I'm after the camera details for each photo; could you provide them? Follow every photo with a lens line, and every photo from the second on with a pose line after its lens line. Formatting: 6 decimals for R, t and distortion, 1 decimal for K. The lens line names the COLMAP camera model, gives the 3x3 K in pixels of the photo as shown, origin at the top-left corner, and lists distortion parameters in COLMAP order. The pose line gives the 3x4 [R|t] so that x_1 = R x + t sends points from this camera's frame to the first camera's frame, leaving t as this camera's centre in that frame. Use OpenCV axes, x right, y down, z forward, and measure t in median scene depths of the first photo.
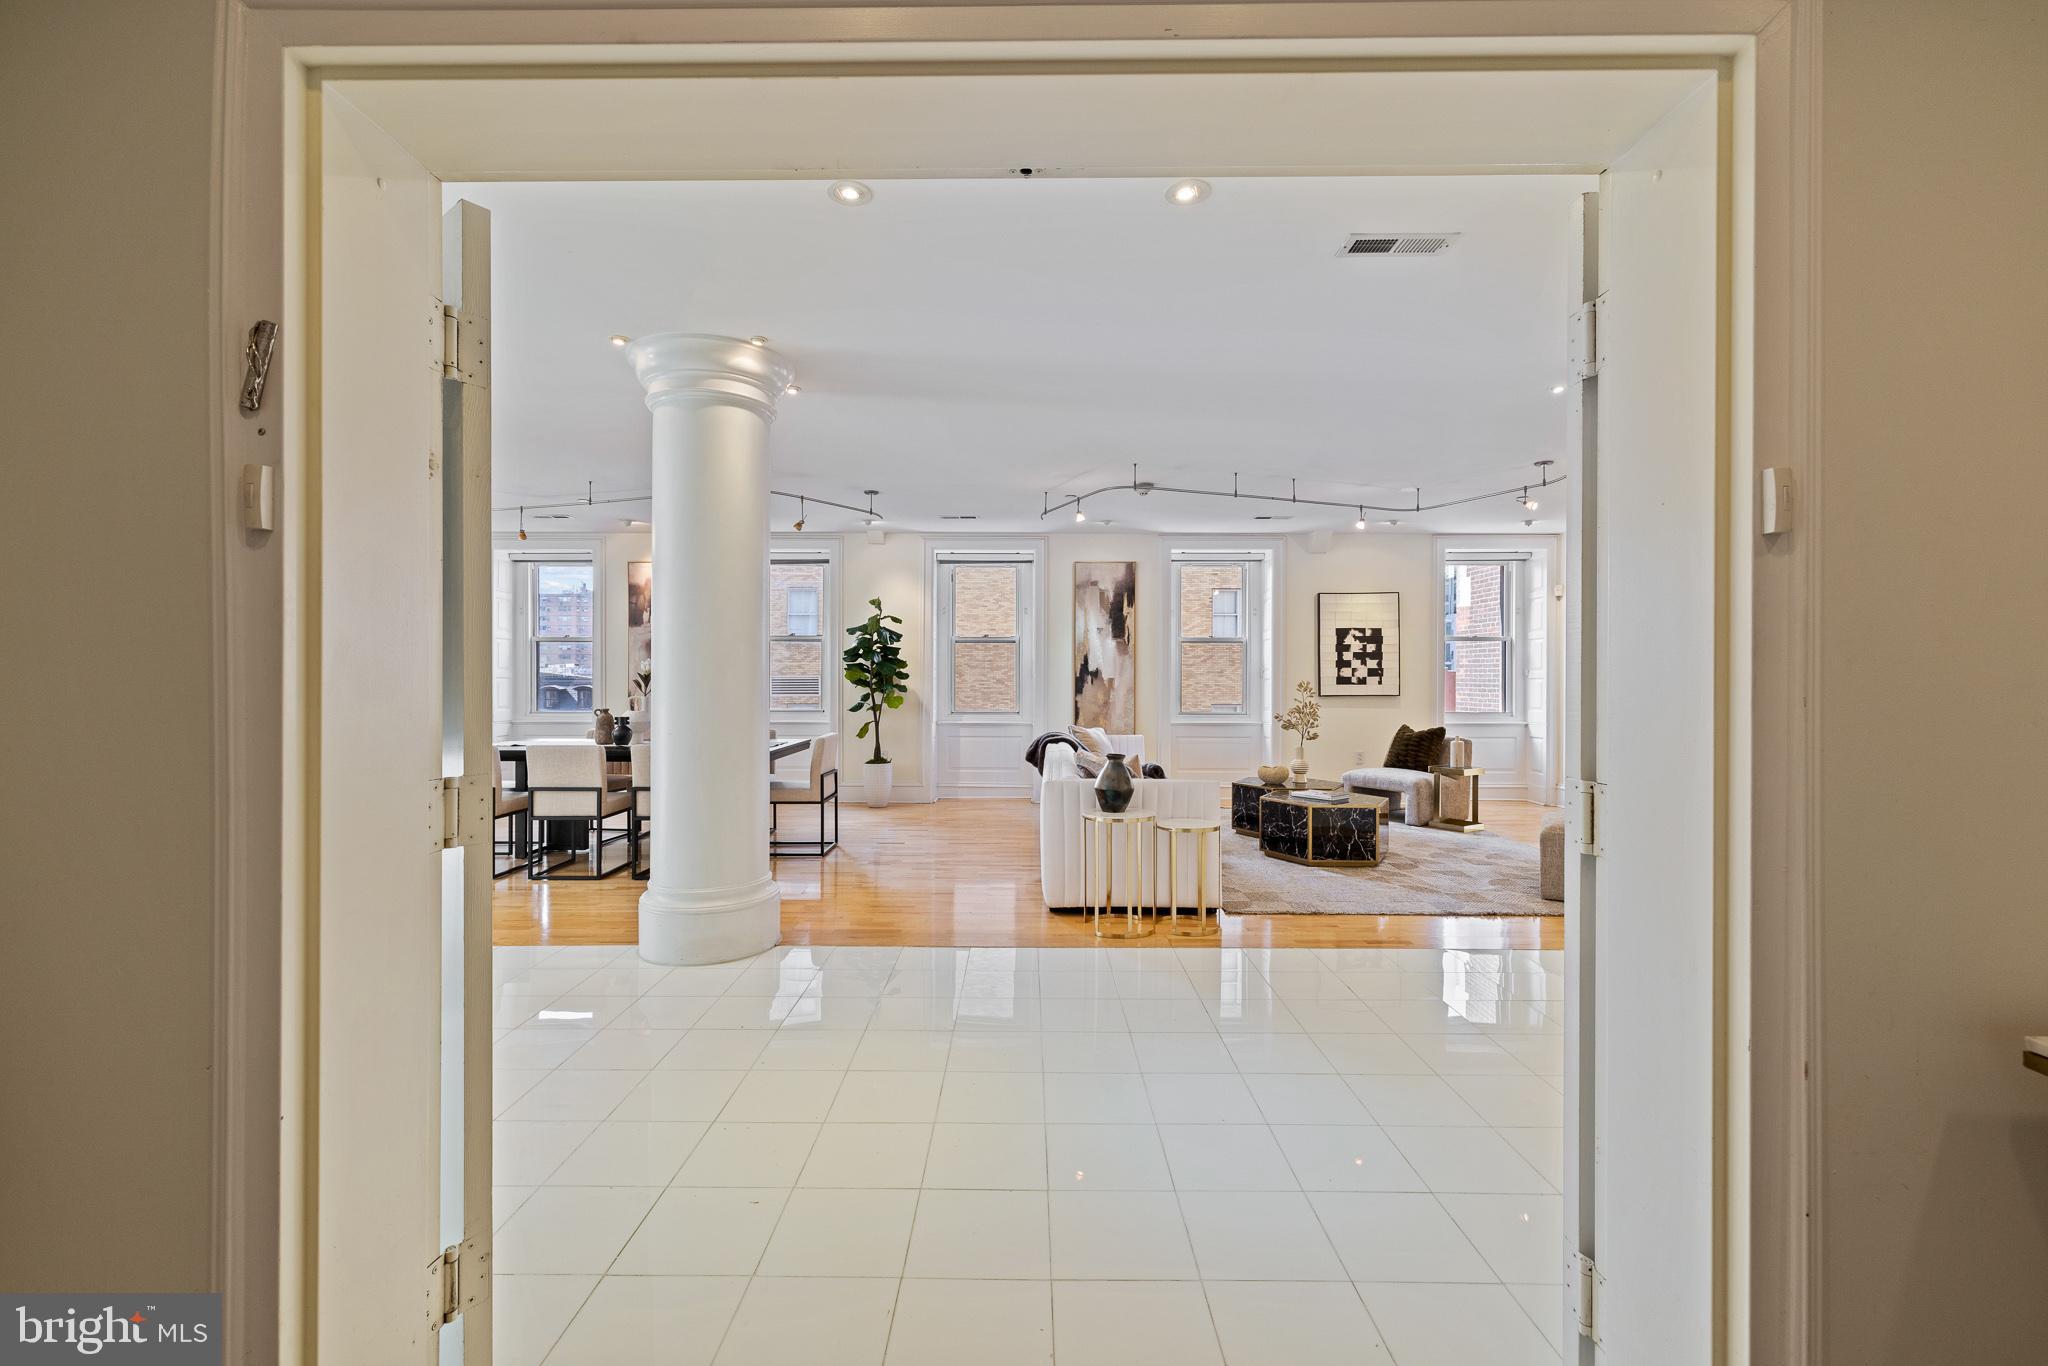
lens RADIAL K [[861.1, 0, 1018.4], [0, 861.1, 678.7], [0, 0, 1]] dist [0.001820, -0.000456]
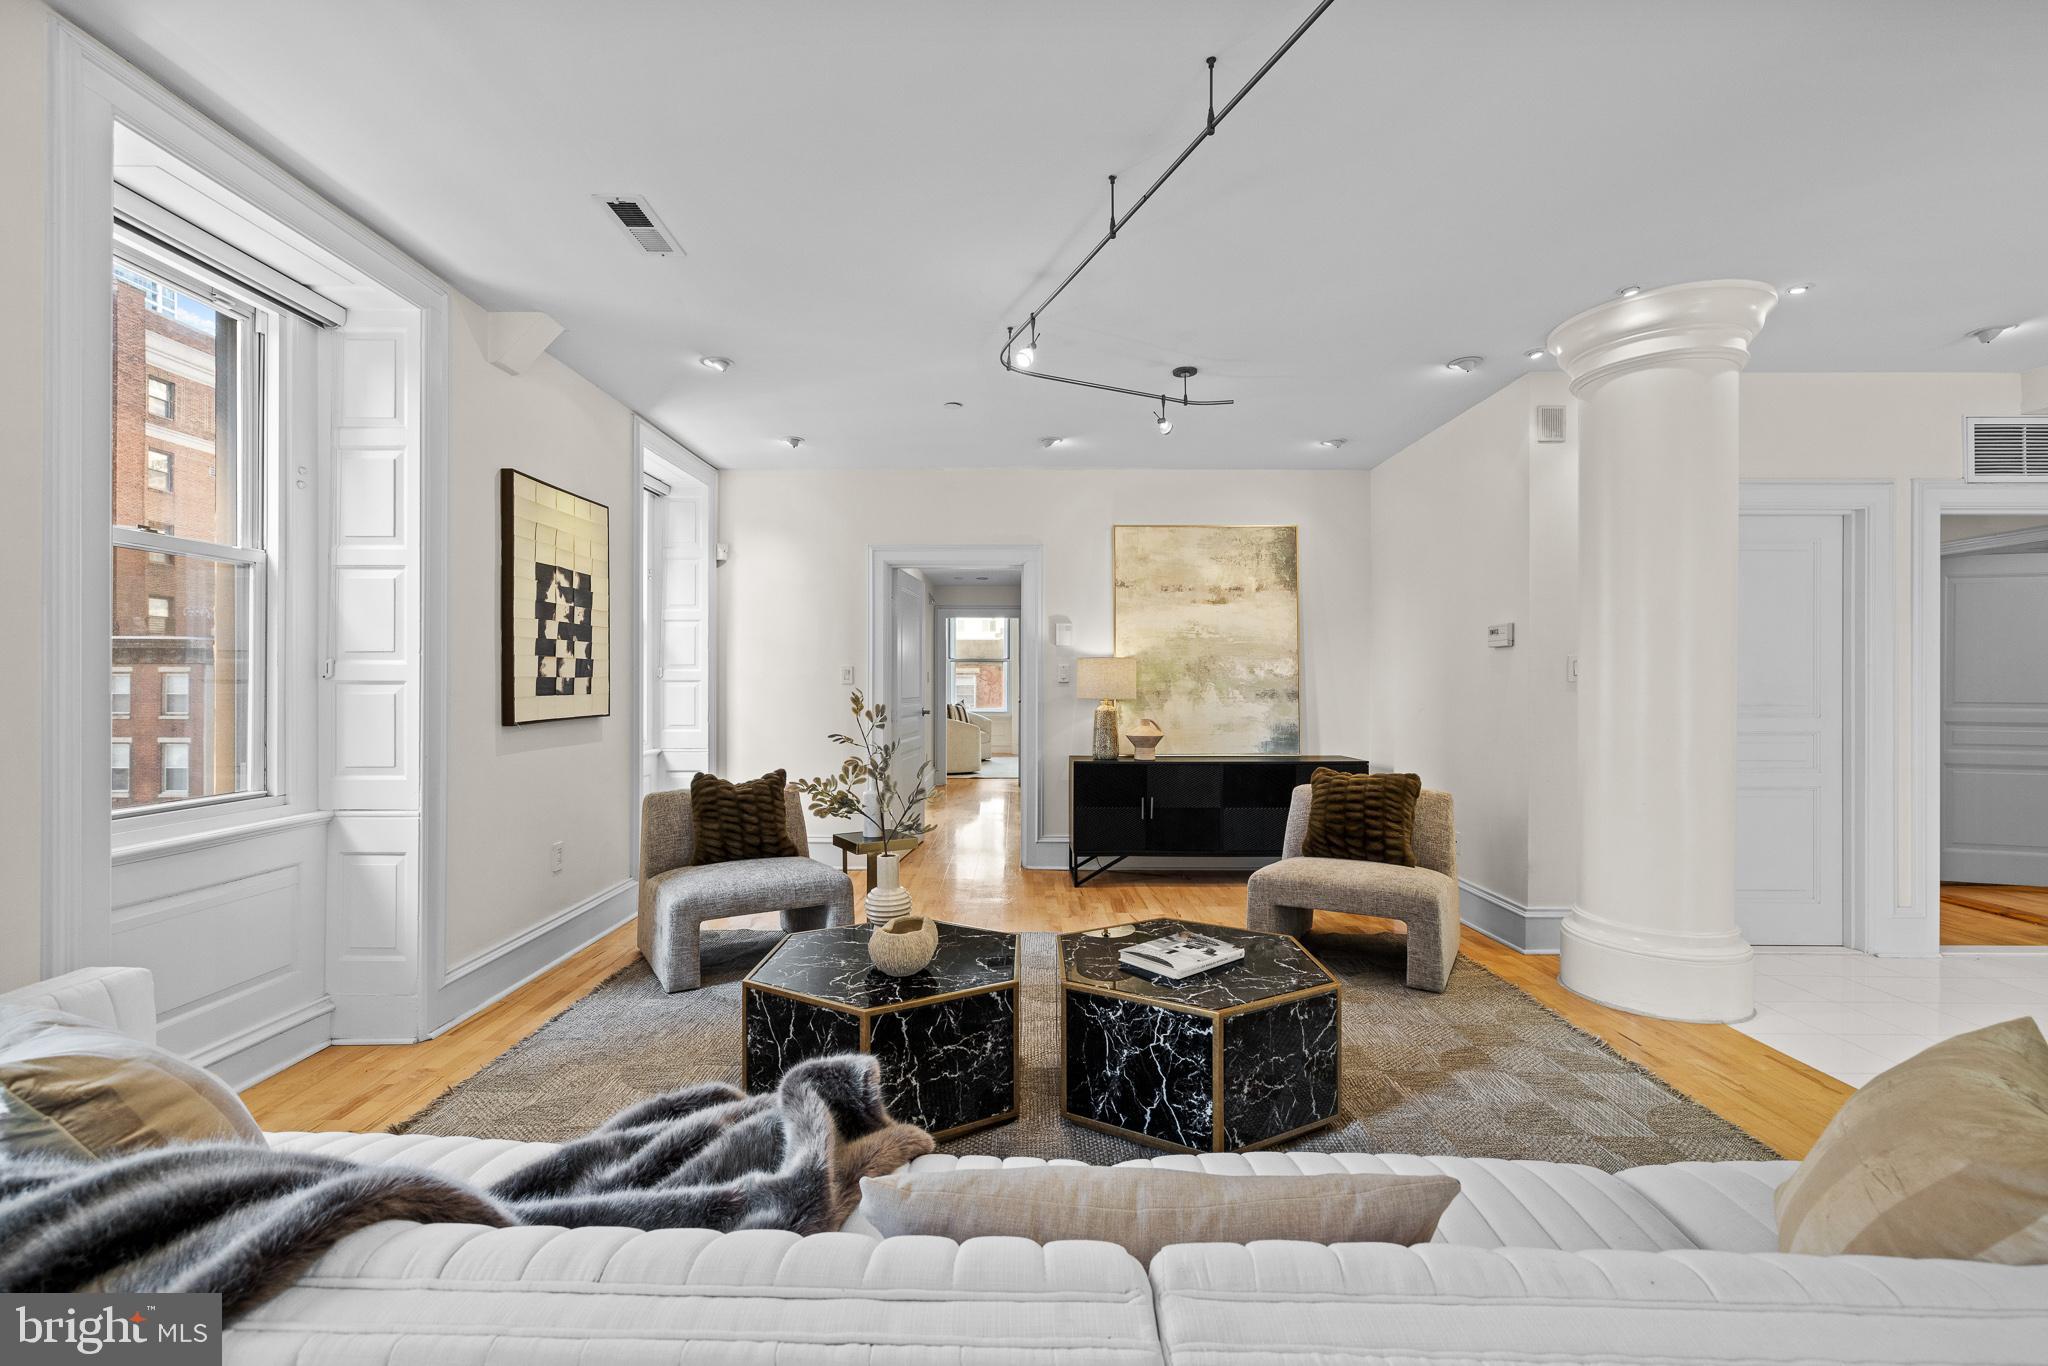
lens RADIAL K [[861.1, 0, 1016.8], [0, 861.1, 675.9], [0, 0, 1]] dist [0.001820, -0.000456]
pose [[-0.005883, 0.003631, 0.999976, -0.063042], [-0.002174, 0.999991, -0.003644, -0.002172], [-0.999980, -0.002196, -0.005875, 0.859986]]
